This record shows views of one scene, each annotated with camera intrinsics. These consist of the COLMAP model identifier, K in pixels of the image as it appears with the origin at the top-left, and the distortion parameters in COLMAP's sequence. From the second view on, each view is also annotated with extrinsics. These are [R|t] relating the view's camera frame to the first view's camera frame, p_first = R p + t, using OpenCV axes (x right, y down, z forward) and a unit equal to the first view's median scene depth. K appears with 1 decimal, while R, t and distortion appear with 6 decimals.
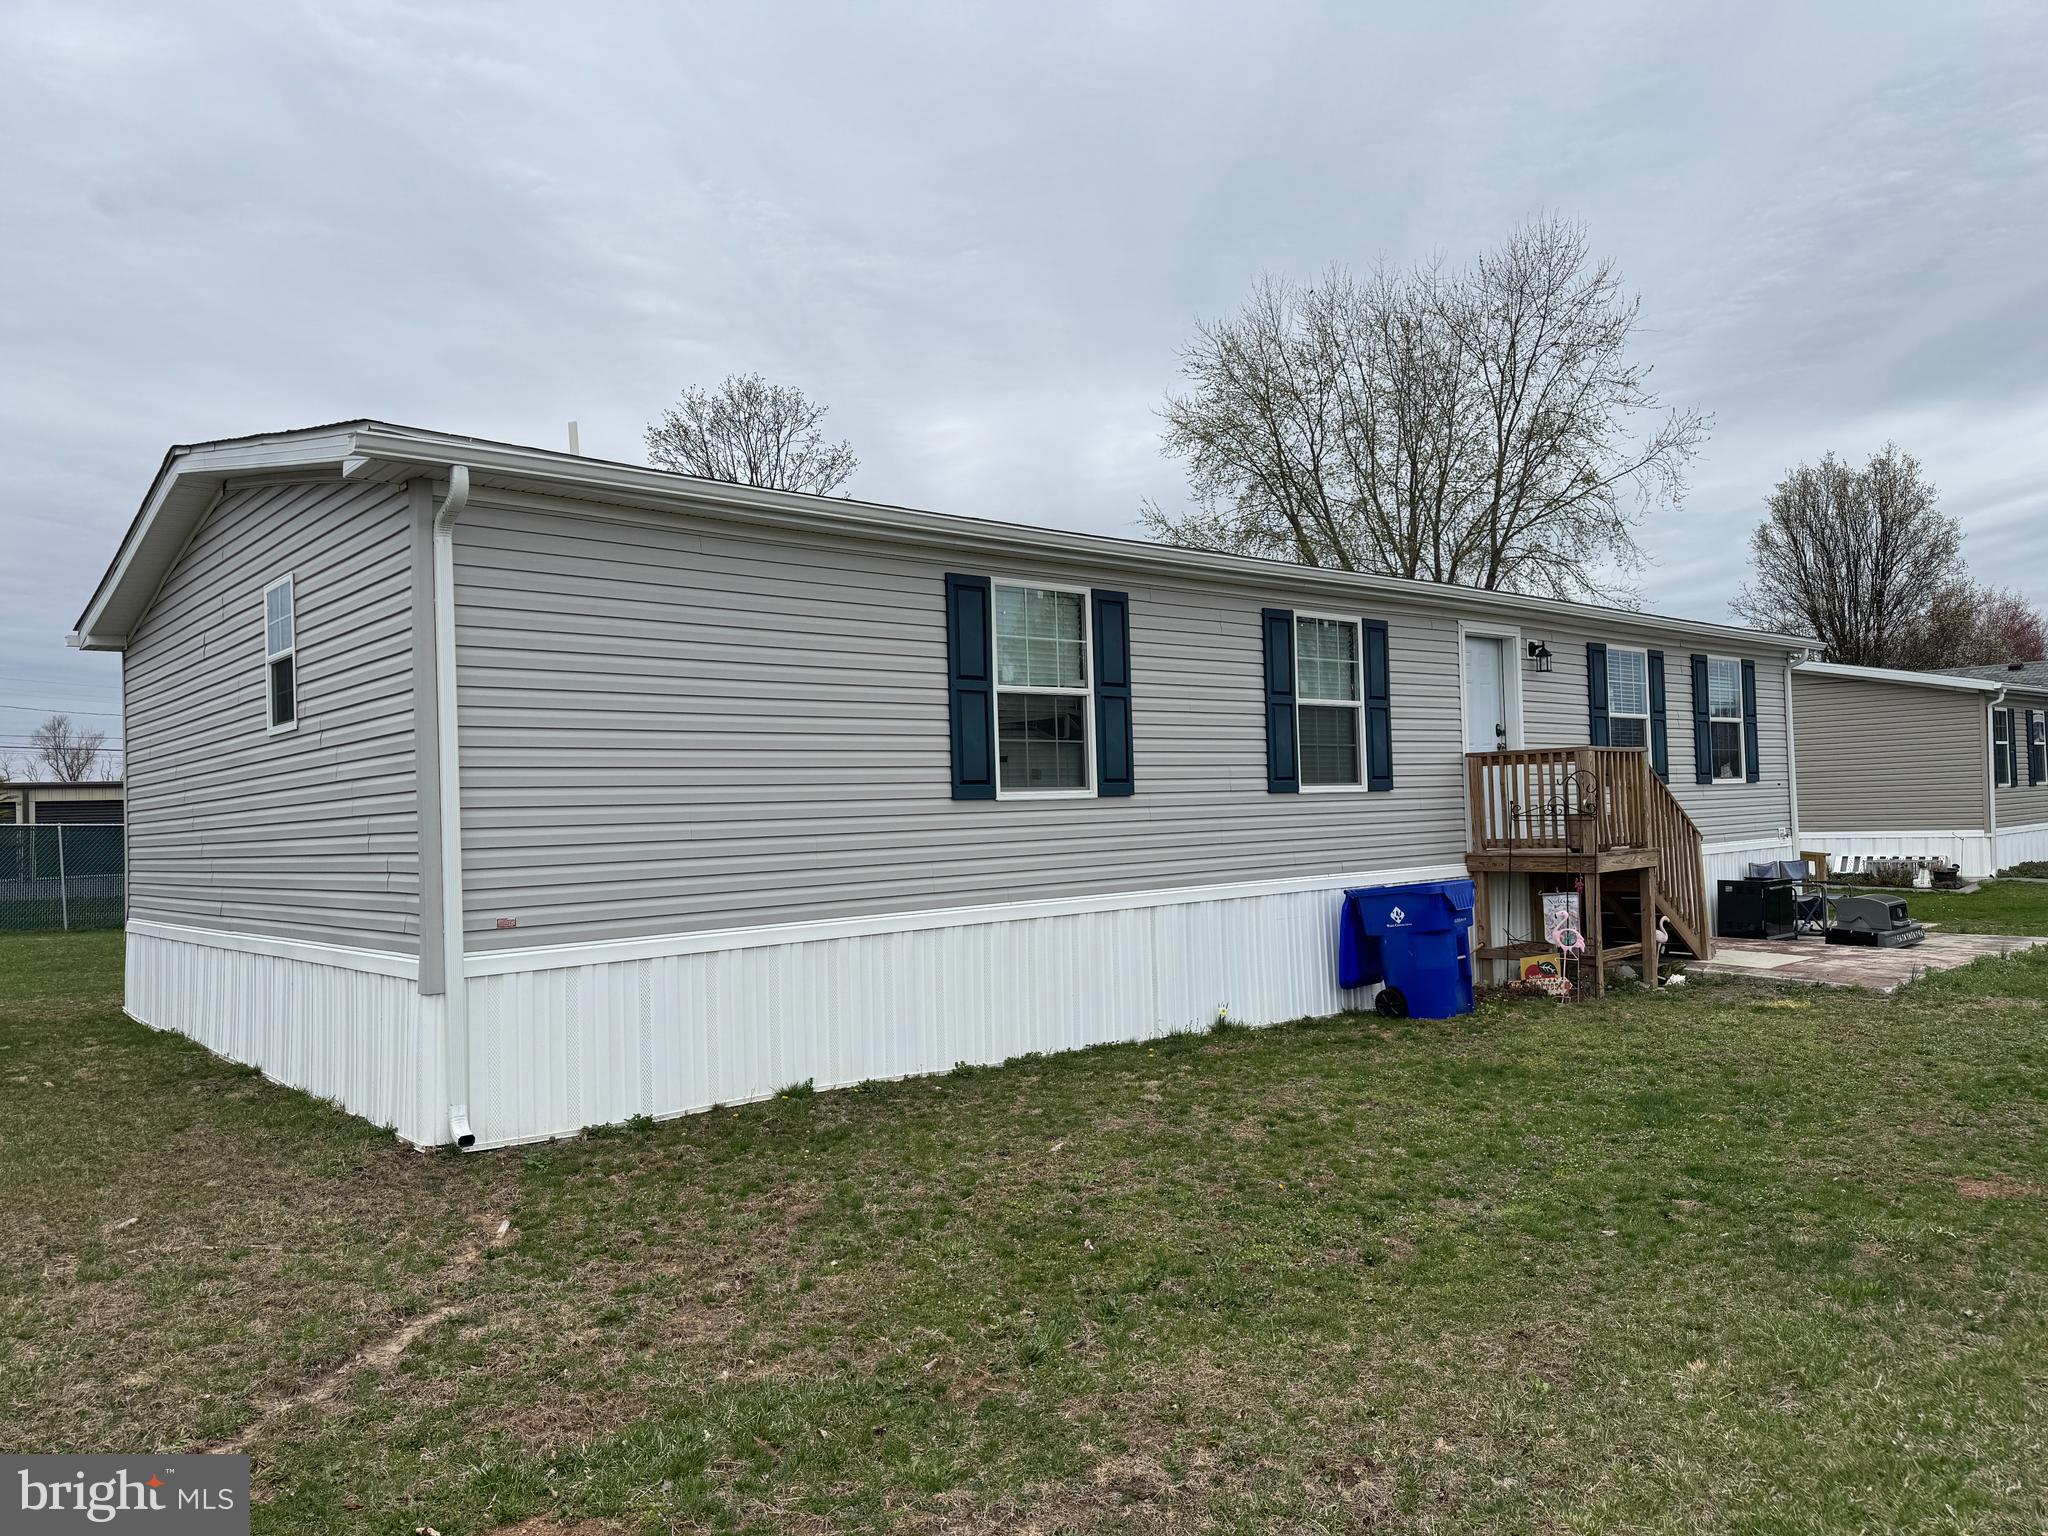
lens RADIAL K [[1440.7, 0, 1028.1], [0, 1440.7, 773.8], [0, 0, 1]] dist [0.067924, -0.078905]
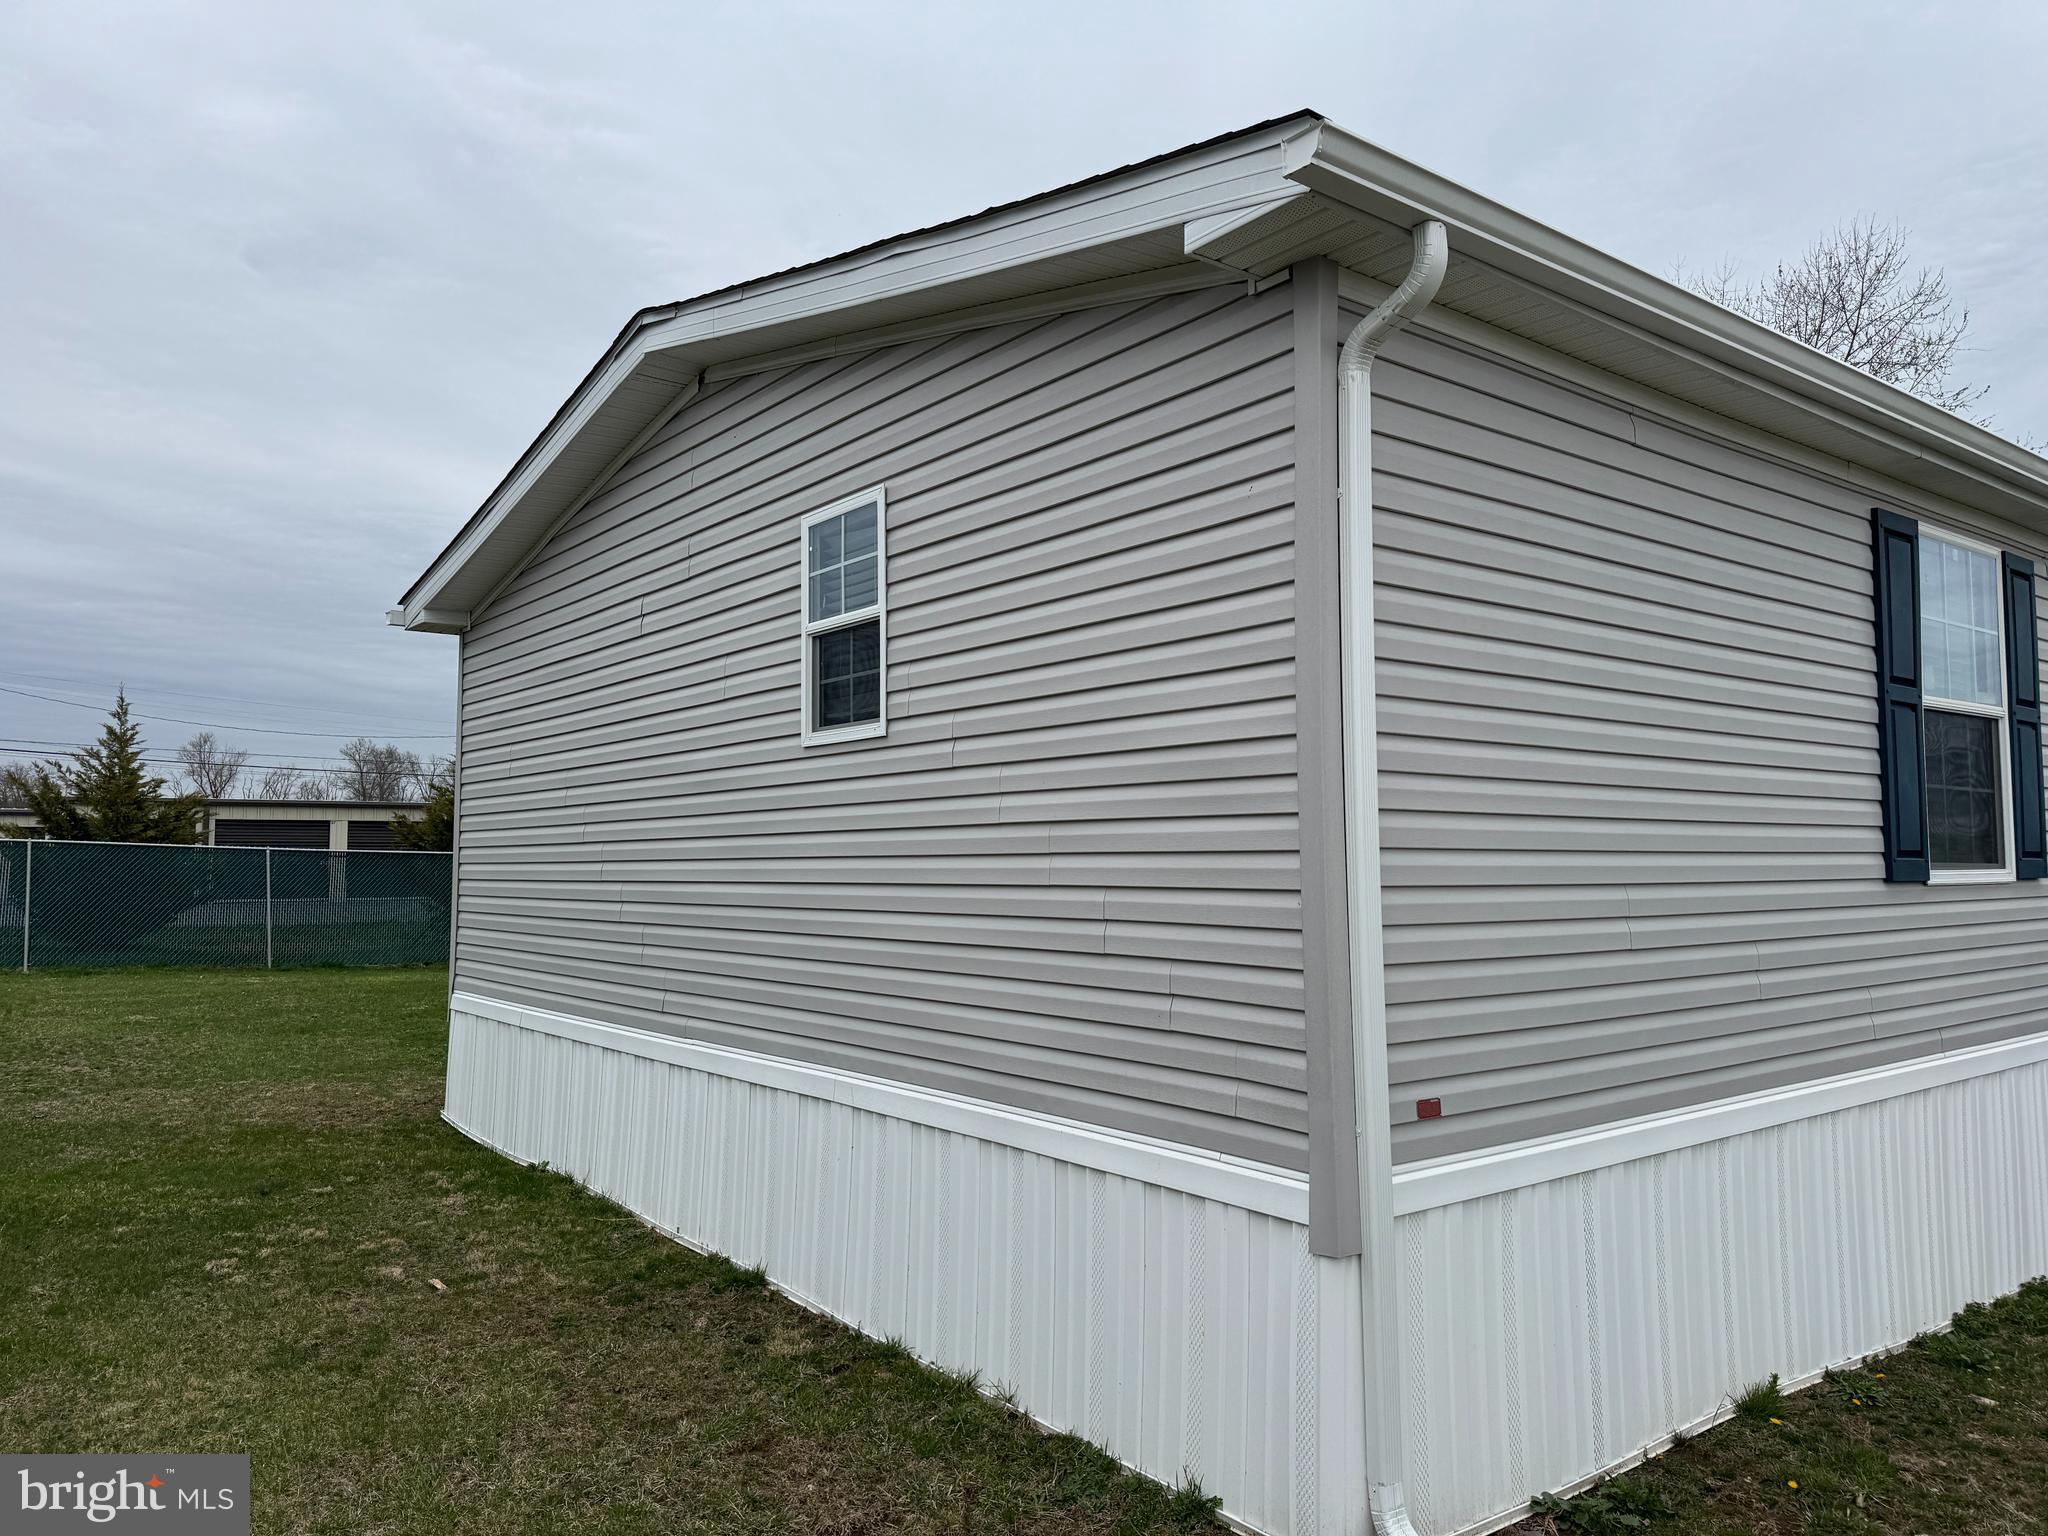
lens RADIAL K [[1440.7, 0, 1043.1], [0, 1440.7, 769.9], [0, 0, 1]] dist [0.067924, -0.078905]
pose [[0.997996, 0.028694, -0.056394, -0.362785], [-0.030491, 0.999046, -0.031263, 0.000763], [0.055443, 0.032920, 0.997919, 0.357766]]
